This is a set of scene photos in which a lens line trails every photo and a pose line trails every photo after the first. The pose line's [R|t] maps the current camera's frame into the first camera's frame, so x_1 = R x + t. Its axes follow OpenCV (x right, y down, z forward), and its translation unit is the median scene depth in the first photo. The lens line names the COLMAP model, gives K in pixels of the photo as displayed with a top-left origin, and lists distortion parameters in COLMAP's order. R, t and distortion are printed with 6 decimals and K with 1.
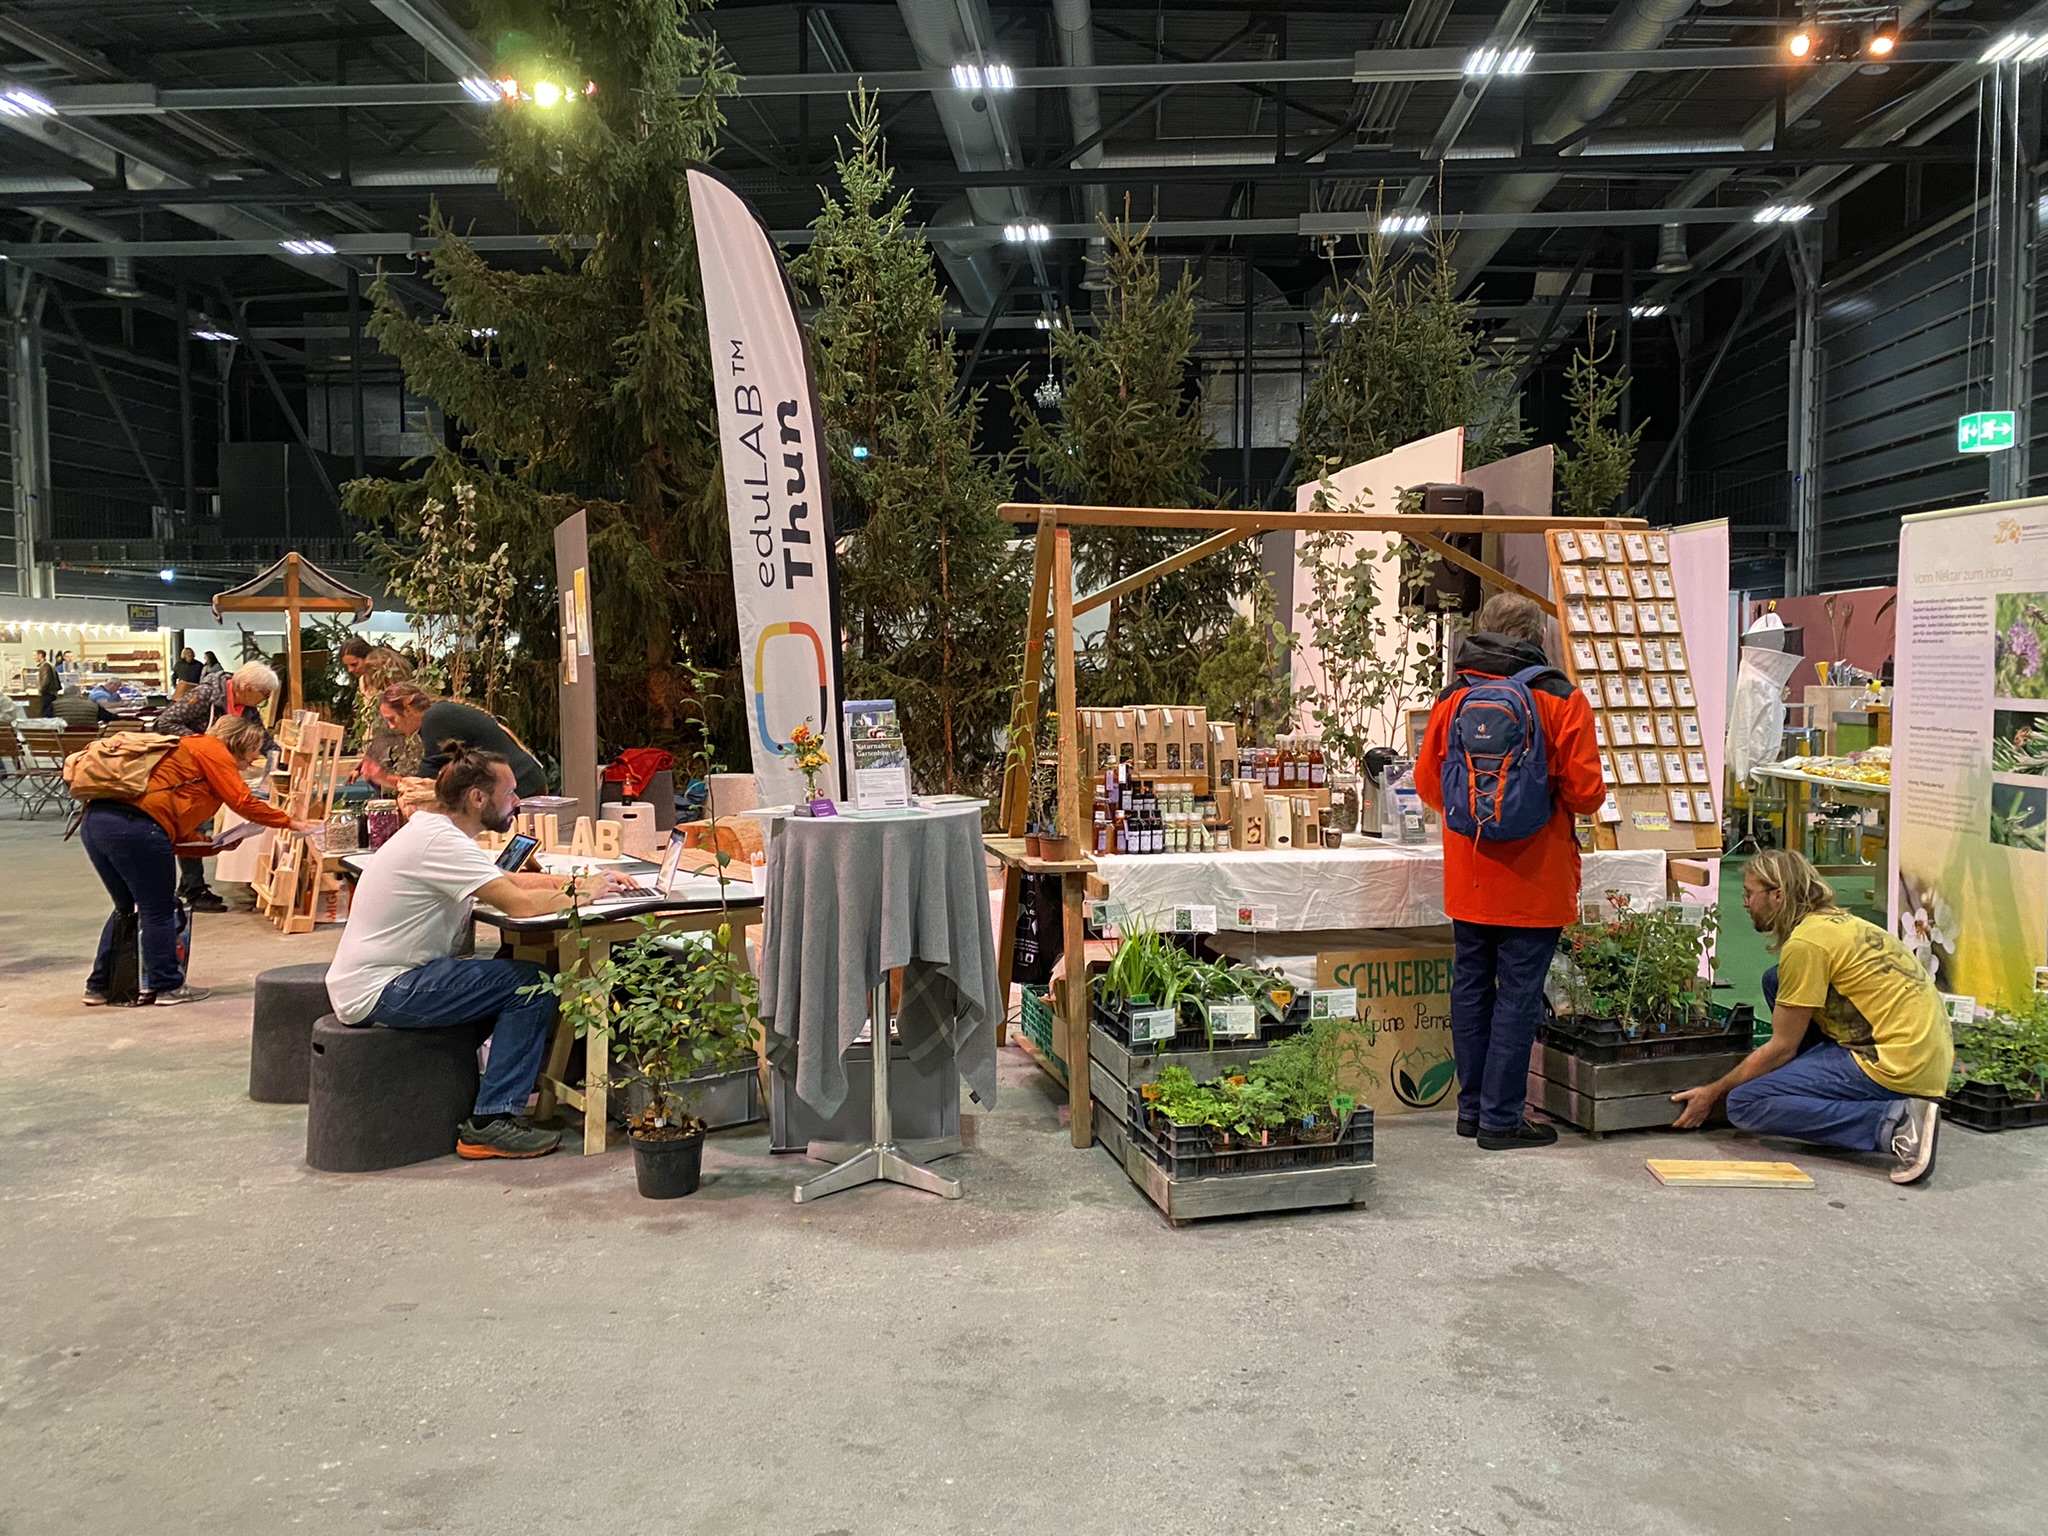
lens RADIAL K [[1524.0, 0, 1024.0], [0, 1524.0, 768.0], [0, 0, 1]] dist [0.019168, -0.002794]
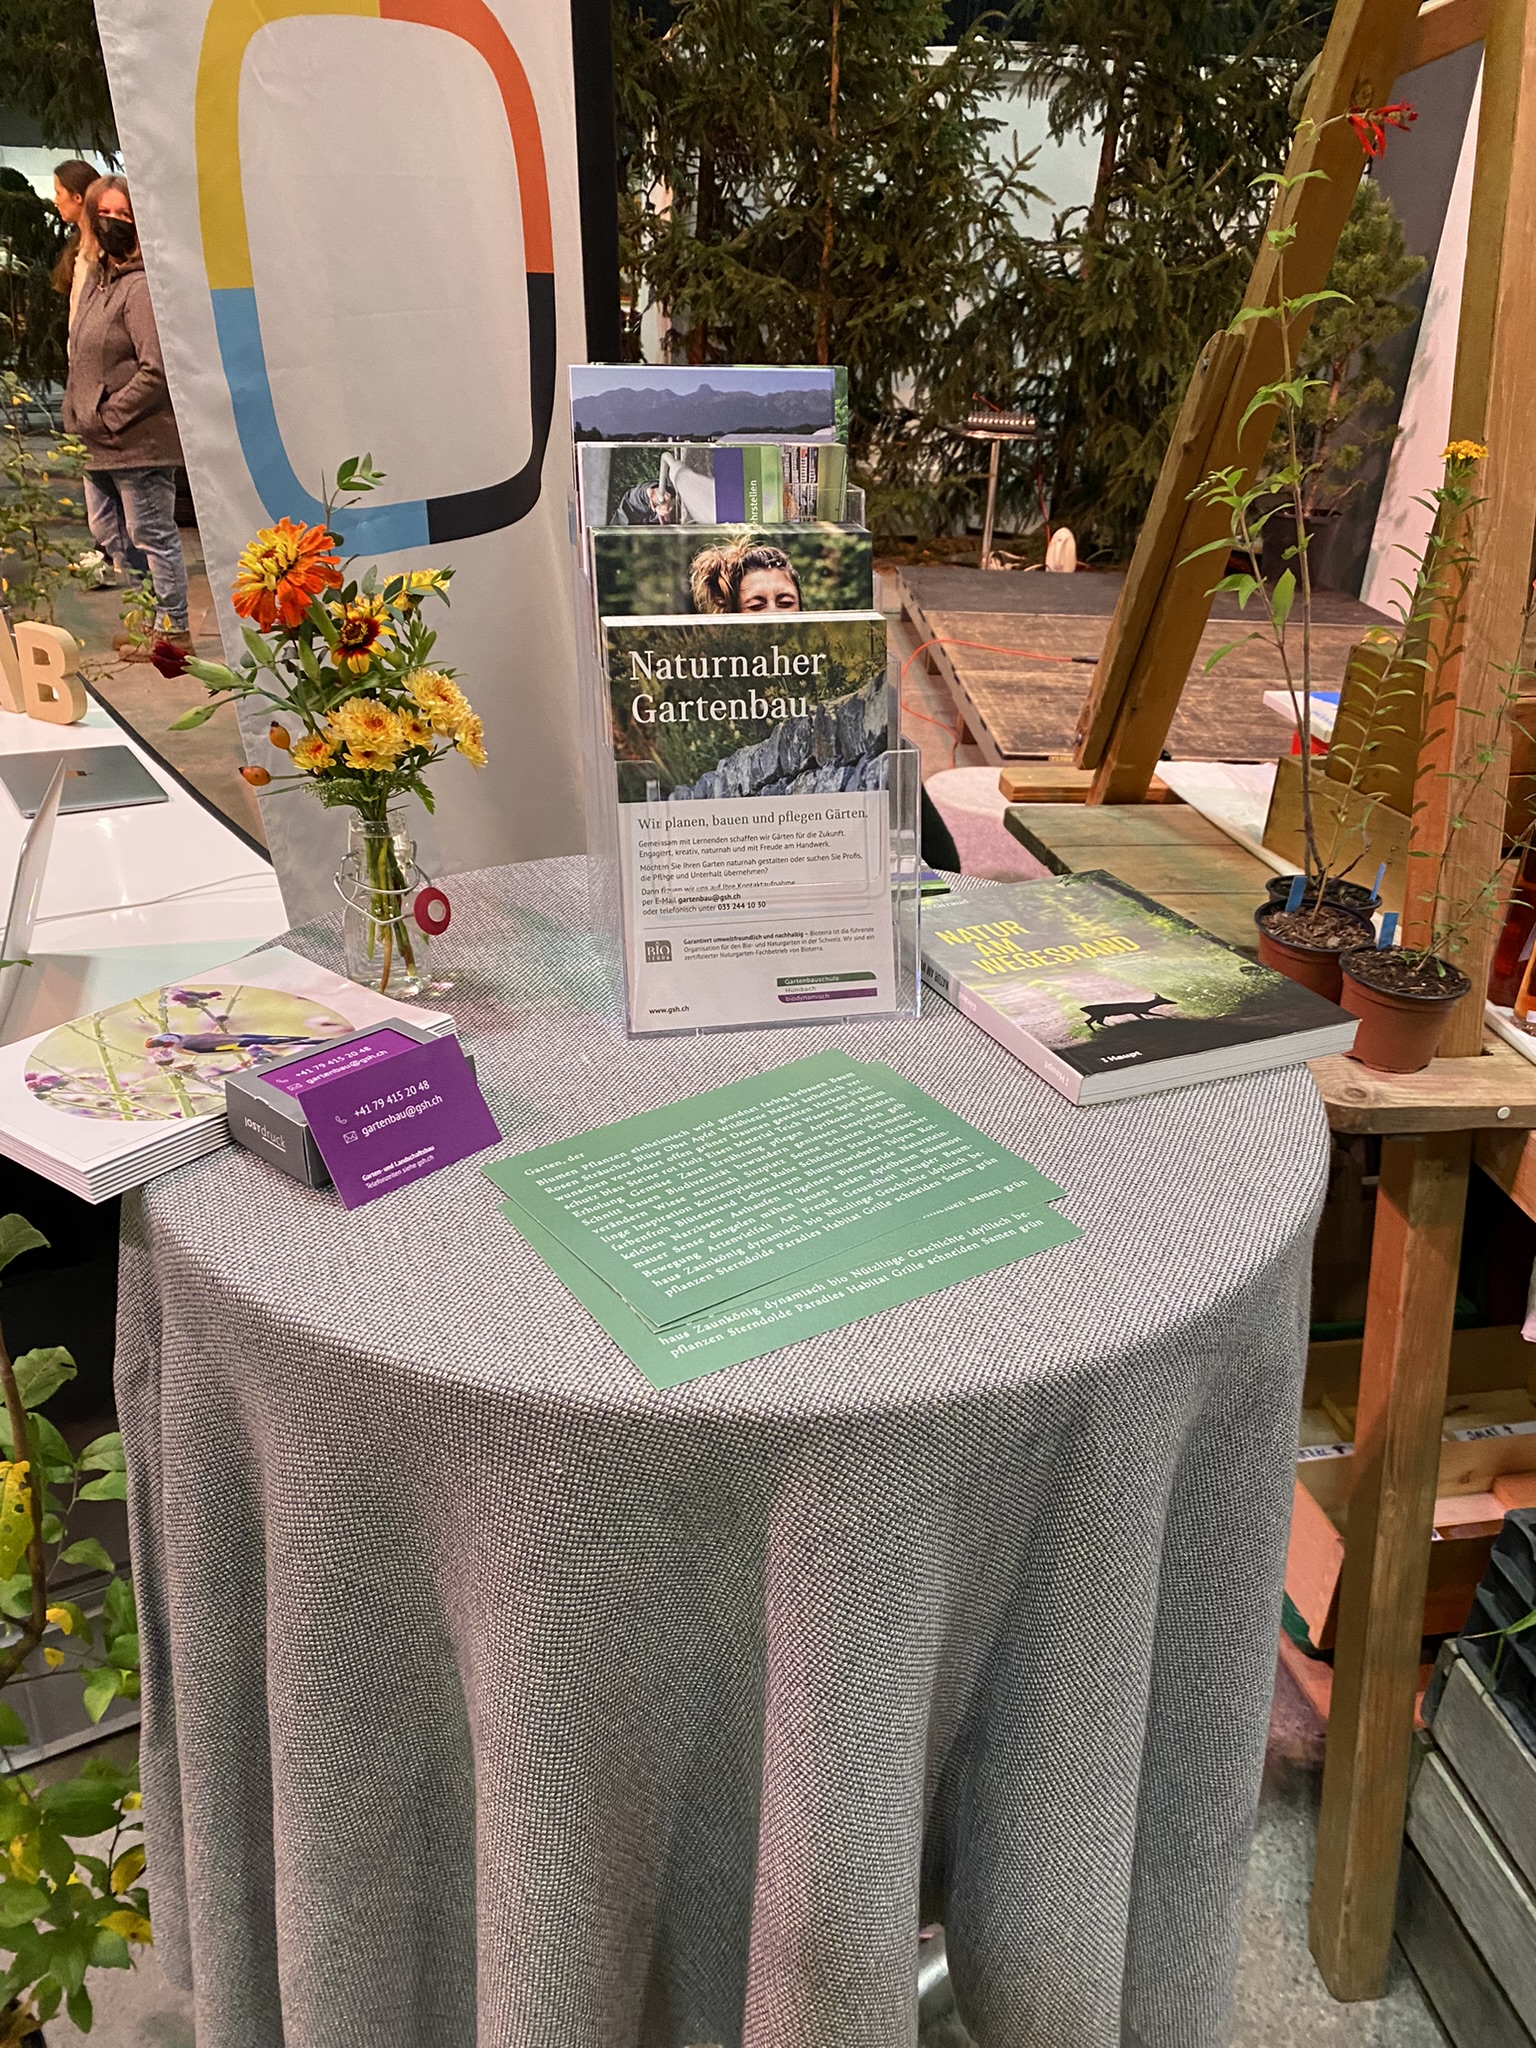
lens RADIAL K [[1524.0, 0, 768.0], [0, 1524.0, 1024.0], [0, 0, 1]] dist [0.019168, -0.002794]
pose [[0.996953, 0.068869, -0.036643, -0.031021], [-0.049658, 0.922512, 0.382762, -0.016043], [0.060164, -0.379776, 0.923120, 0.302606]]
